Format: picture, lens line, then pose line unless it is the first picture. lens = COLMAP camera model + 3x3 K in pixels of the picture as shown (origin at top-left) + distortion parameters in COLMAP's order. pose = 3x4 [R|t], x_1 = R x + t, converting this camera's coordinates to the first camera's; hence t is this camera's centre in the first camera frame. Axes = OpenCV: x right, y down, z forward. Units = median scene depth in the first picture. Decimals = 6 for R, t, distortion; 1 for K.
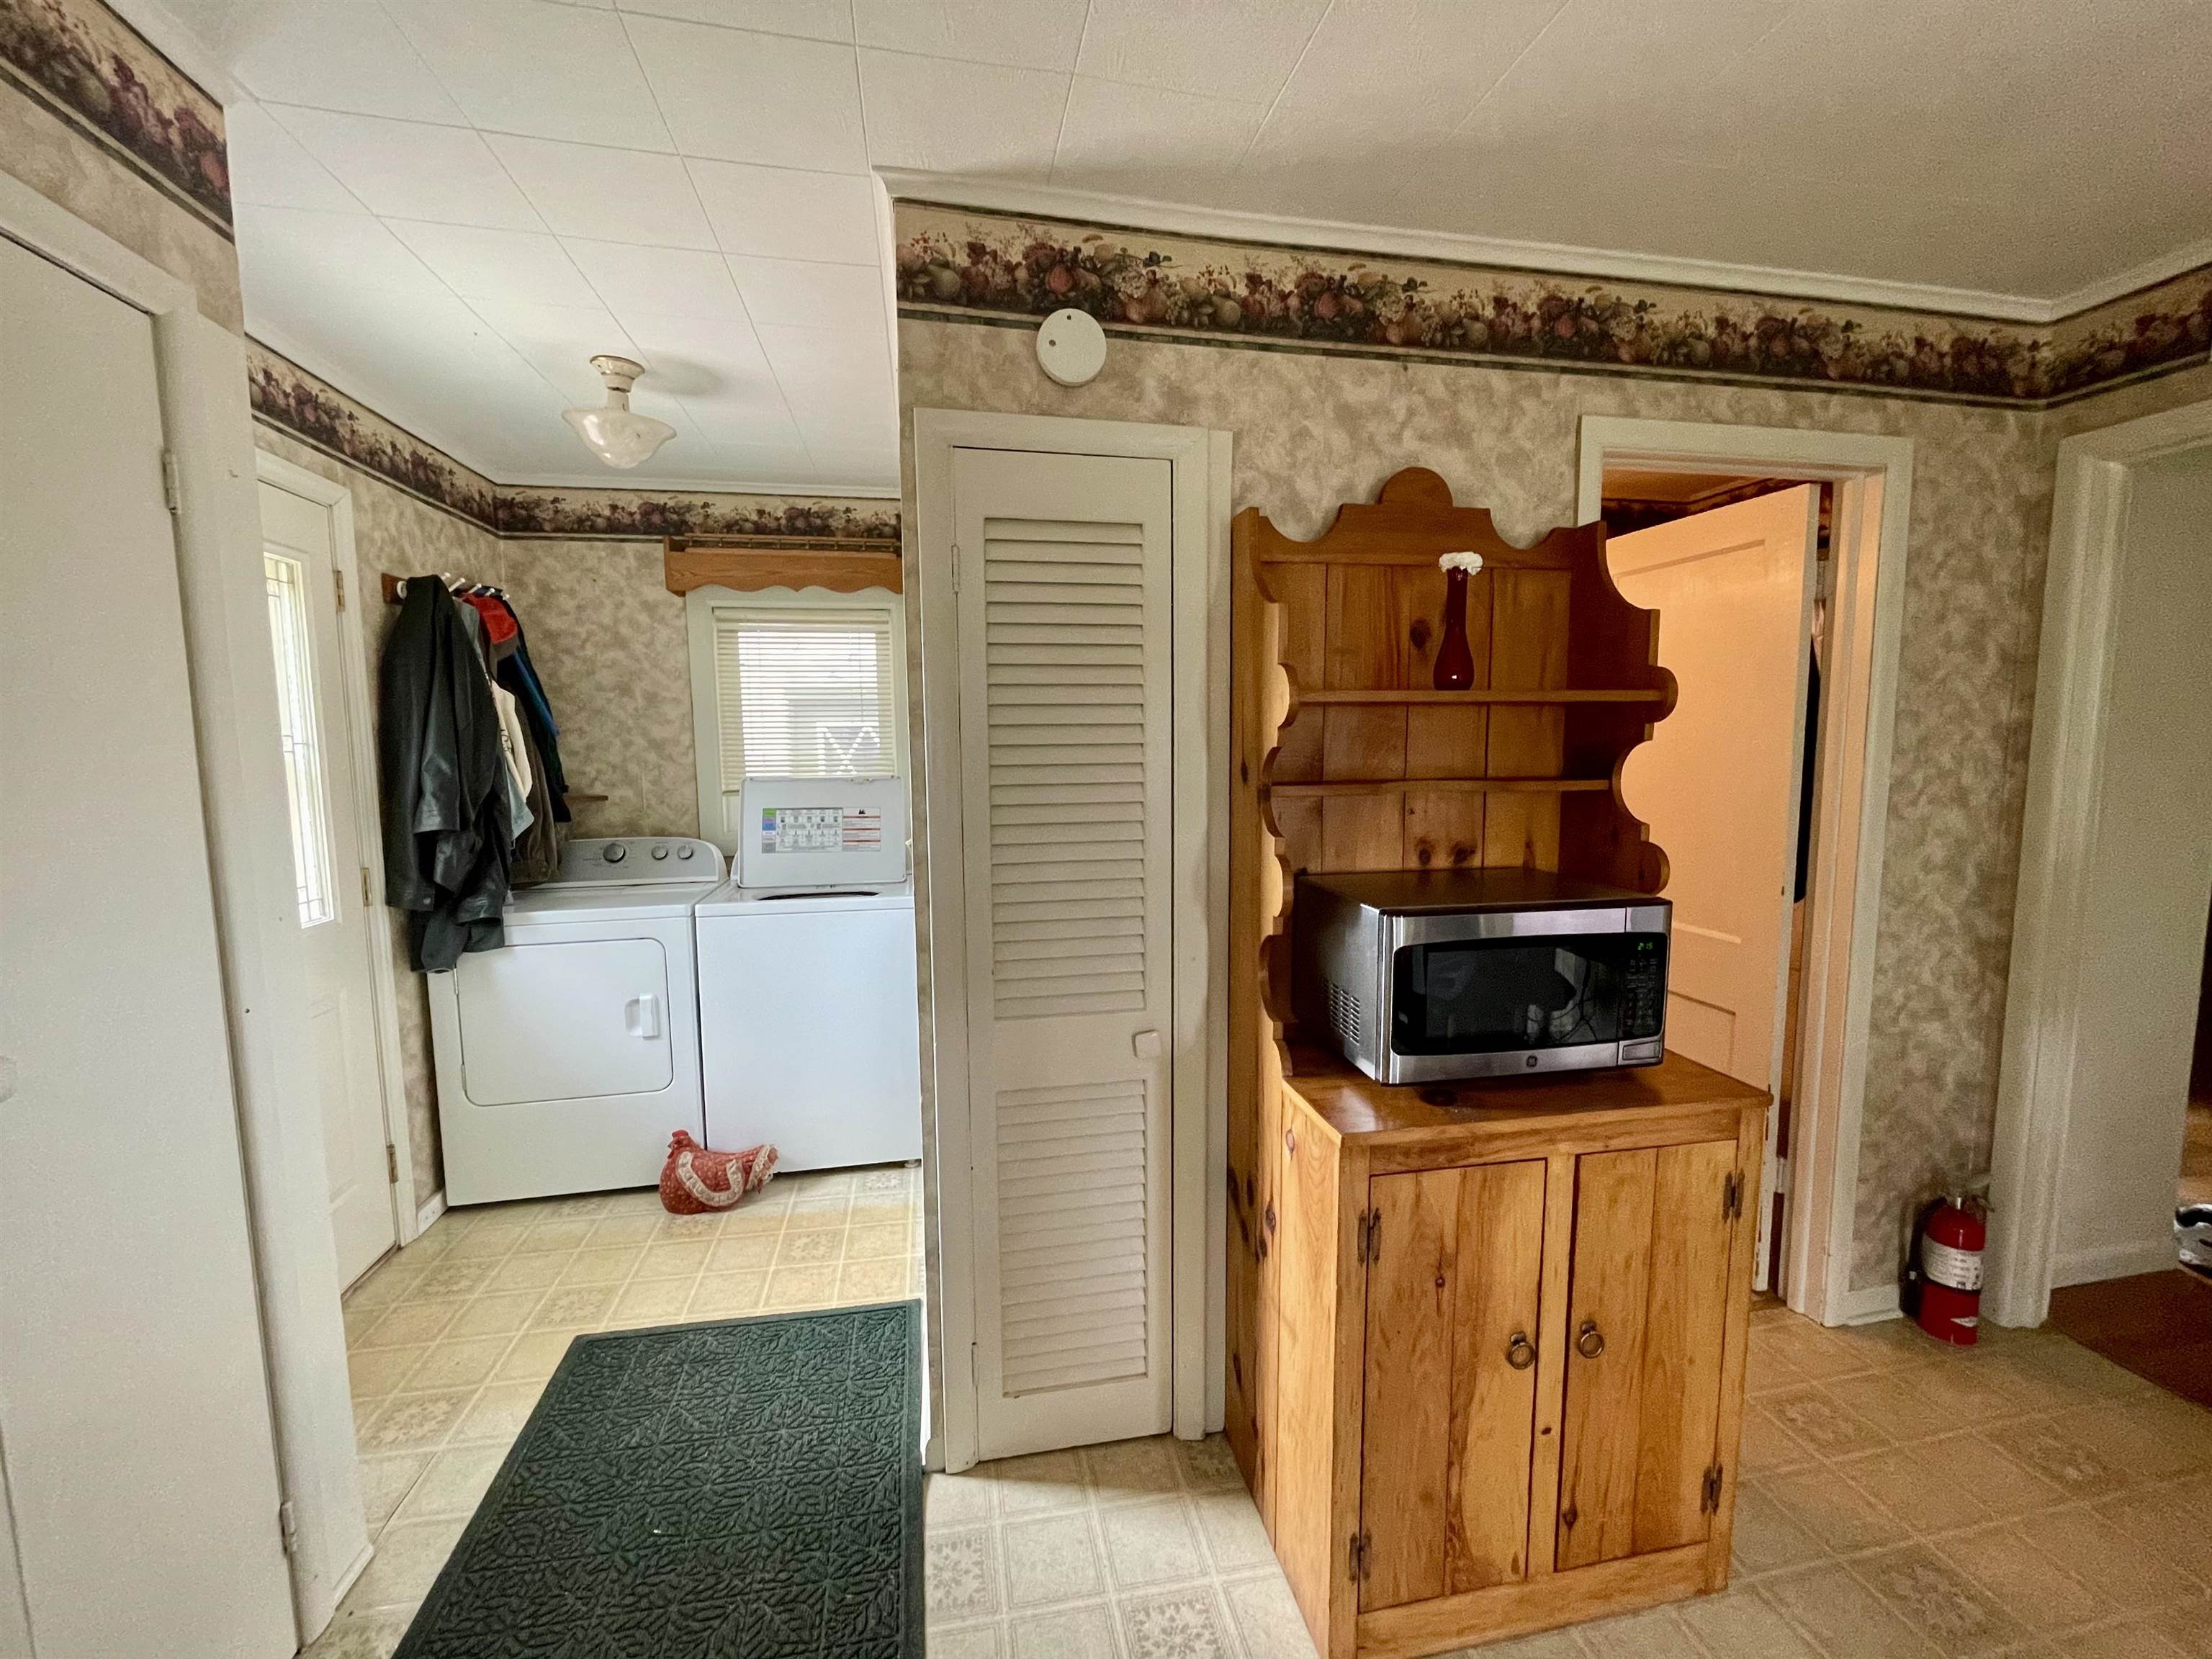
lens RADIAL K [[901.1, 0, 1106.0], [0, 901.1, 829.5], [0, 0, 1]] dist [-0.001971, -0.000427]
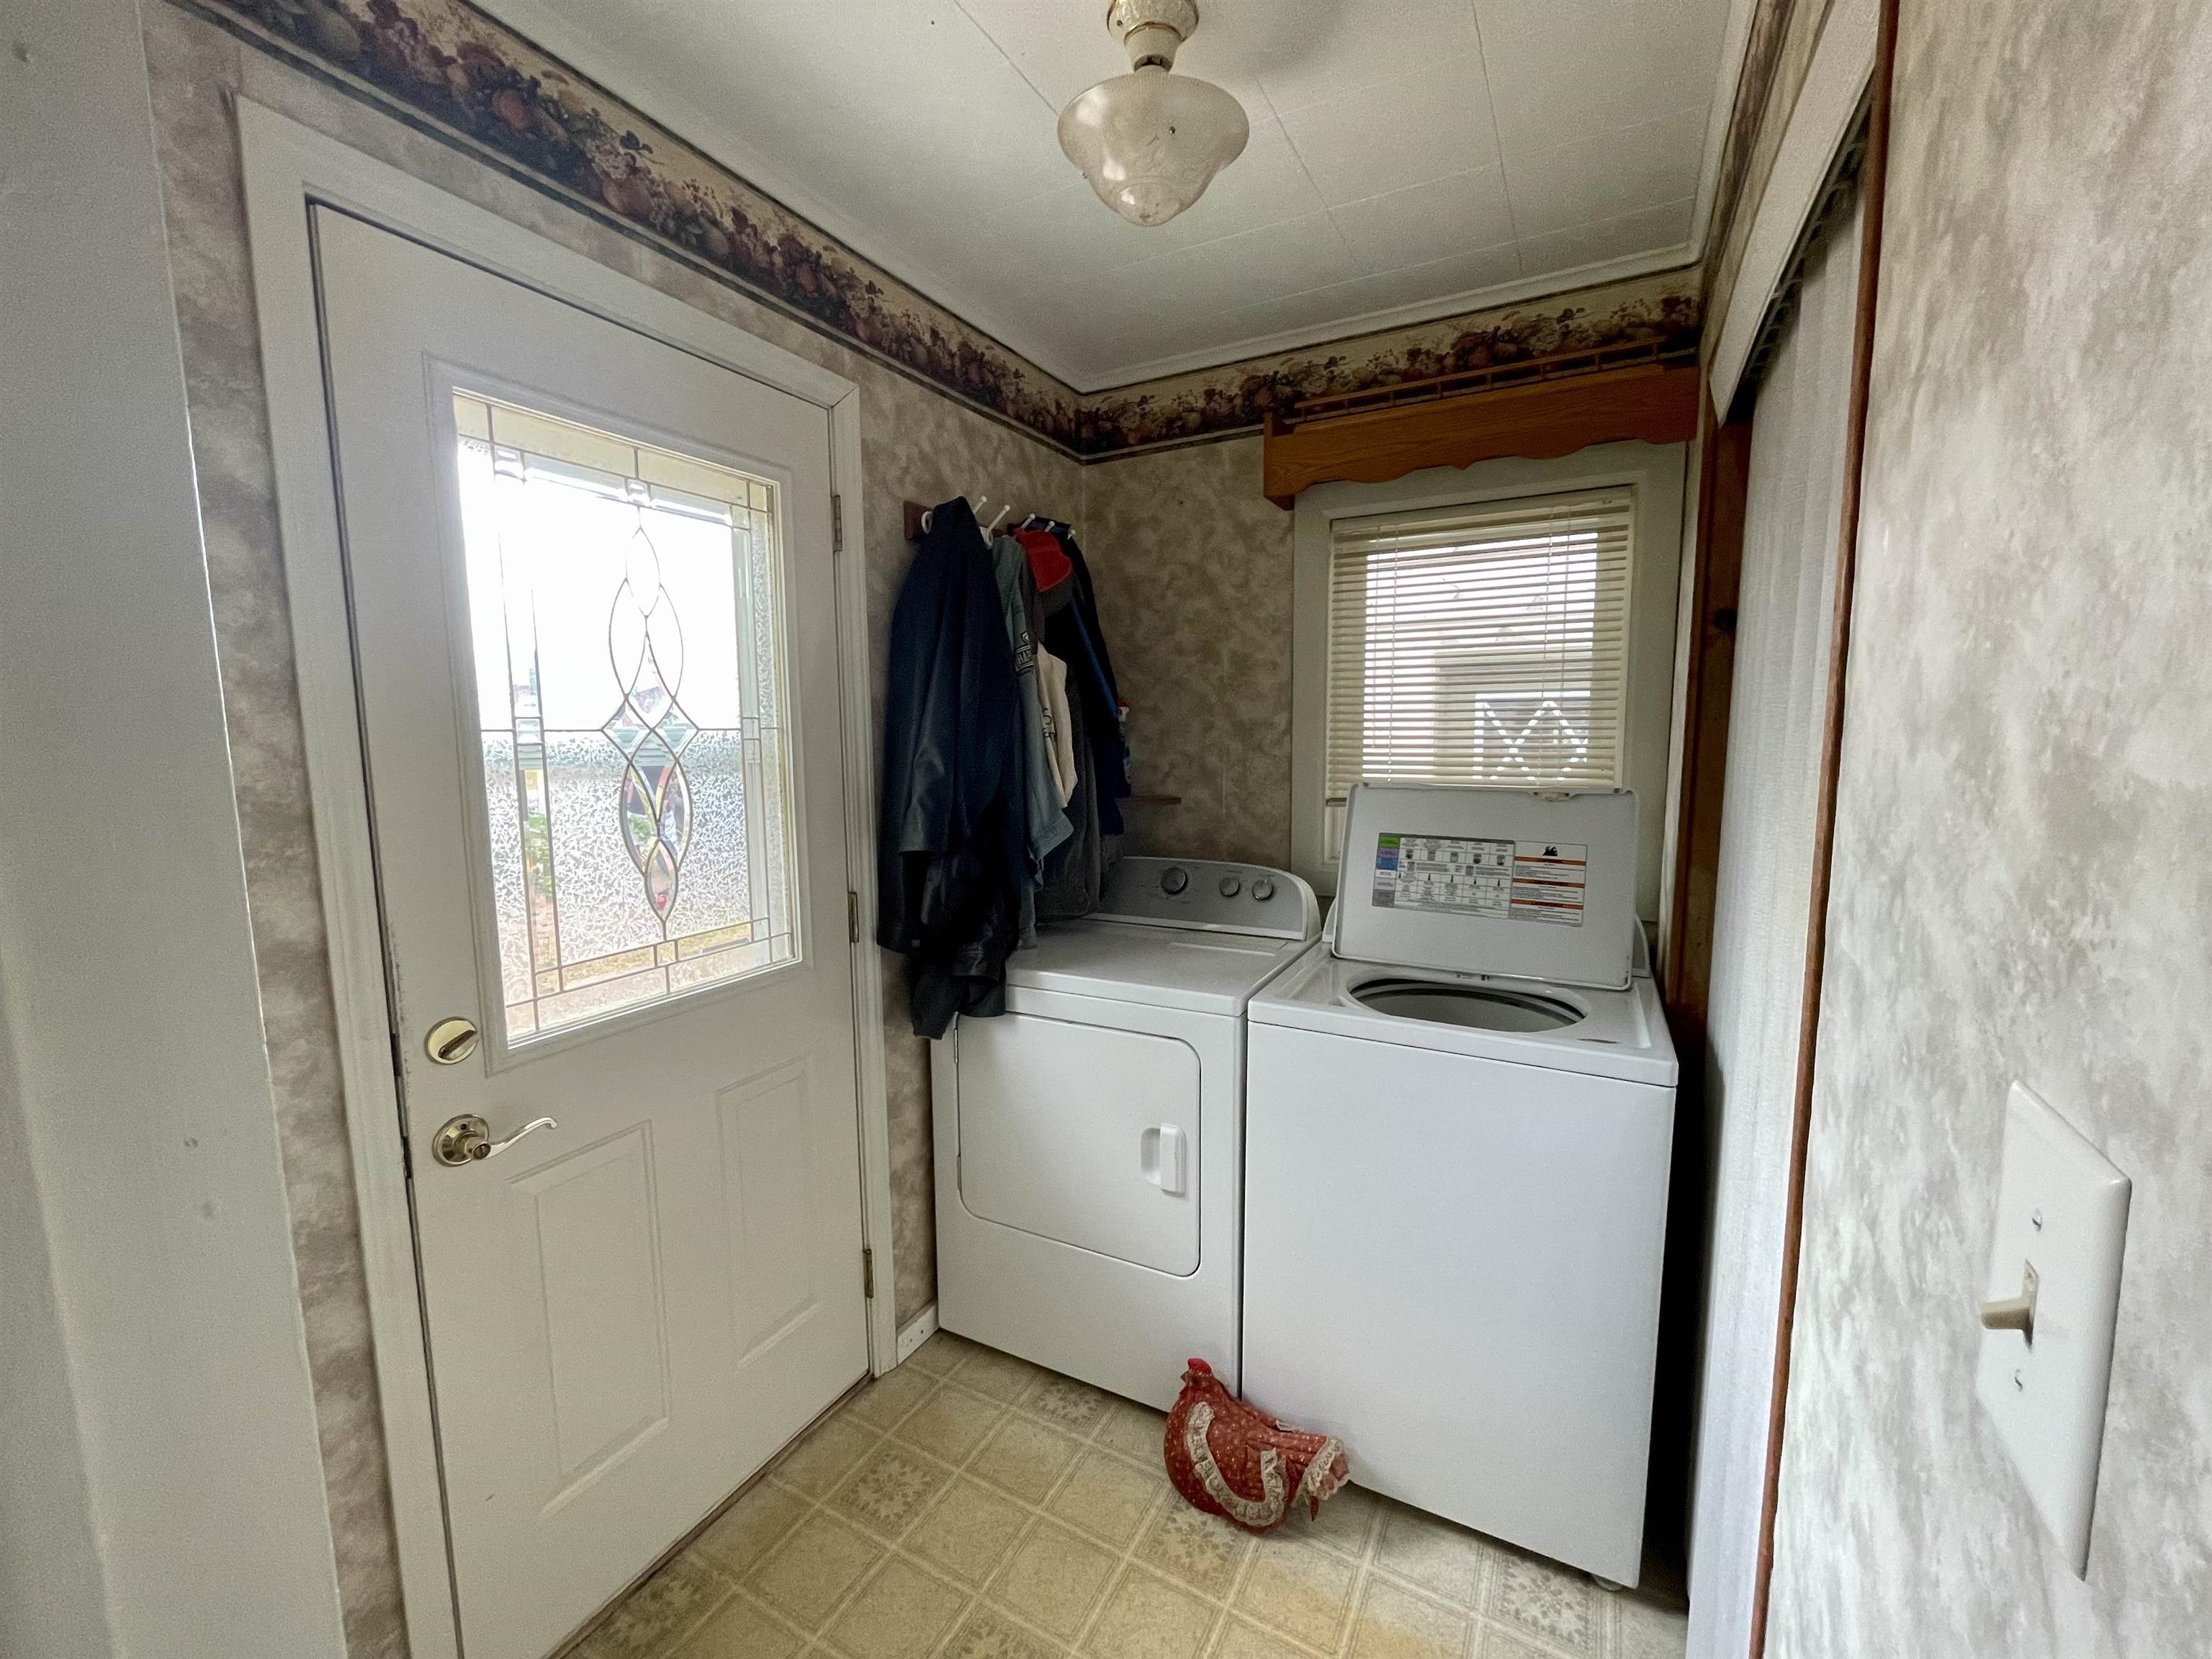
lens RADIAL K [[901.1, 0, 1106.0], [0, 901.1, 829.5], [0, 0, 1]] dist [-0.001971, -0.000427]
pose [[0.770223, 0.076714, -0.633144, -0.155086], [-0.062416, 0.997041, 0.044876, -0.048755], [0.634713, 0.004954, 0.772732, 0.465969]]
